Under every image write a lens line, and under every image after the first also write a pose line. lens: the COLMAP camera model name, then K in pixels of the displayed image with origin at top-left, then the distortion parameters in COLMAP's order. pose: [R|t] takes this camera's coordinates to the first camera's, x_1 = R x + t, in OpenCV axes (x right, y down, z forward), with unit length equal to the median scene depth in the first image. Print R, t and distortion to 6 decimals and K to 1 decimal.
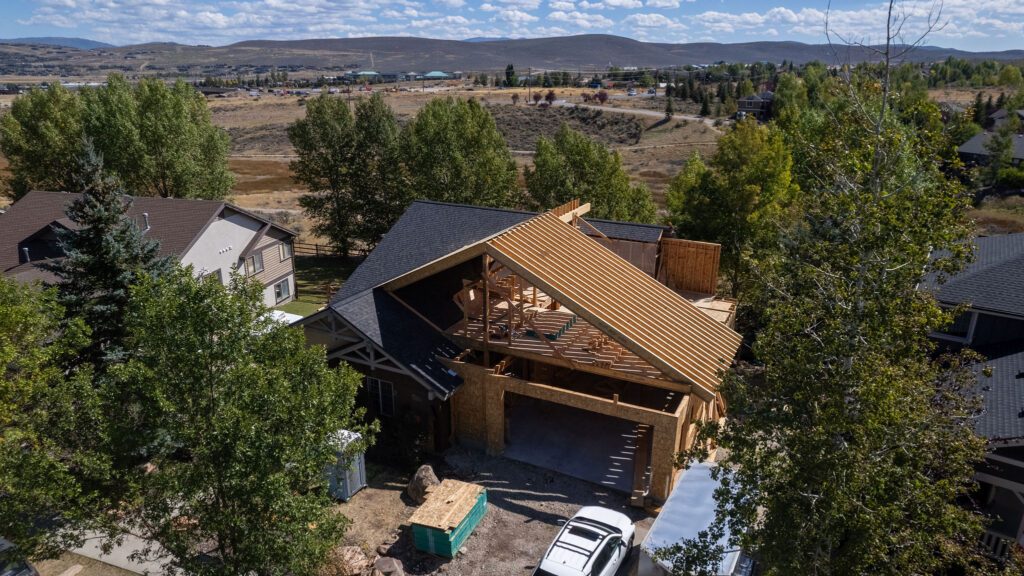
lens RADIAL K [[655.5, 0, 512.0], [0, 655.5, 288.0], [0, 0, 1]] dist [-0.025333, 0.000241]
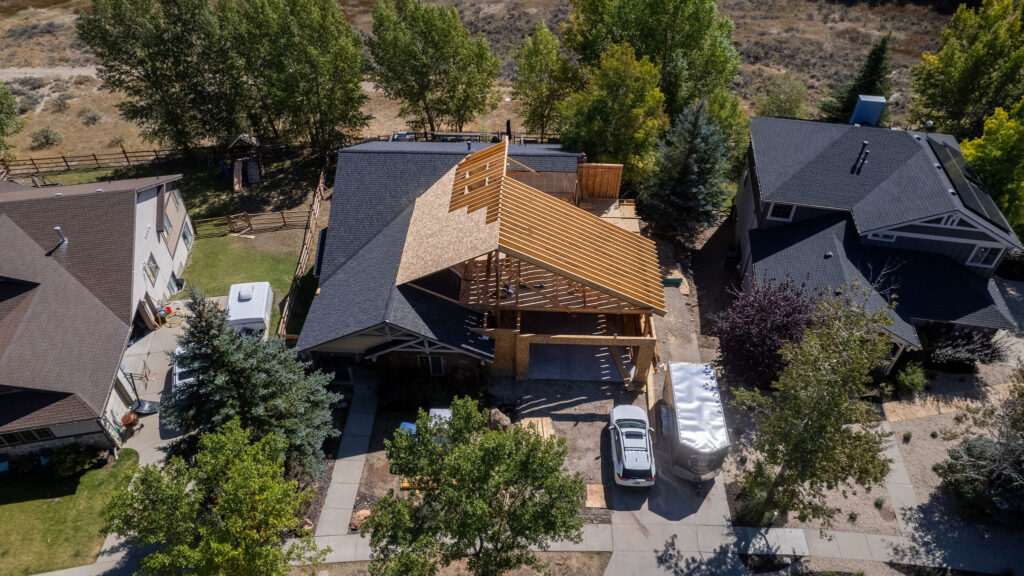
lens RADIAL K [[655.5, 0, 512.0], [0, 655.5, 288.0], [0, 0, 1]] dist [-0.025333, 0.000241]
pose [[0.910054, -0.285107, 0.300858, -0.424216], [0.137385, 0.892306, 0.430019, -0.541555], [-0.391059, -0.350007, 0.851216, -0.134696]]
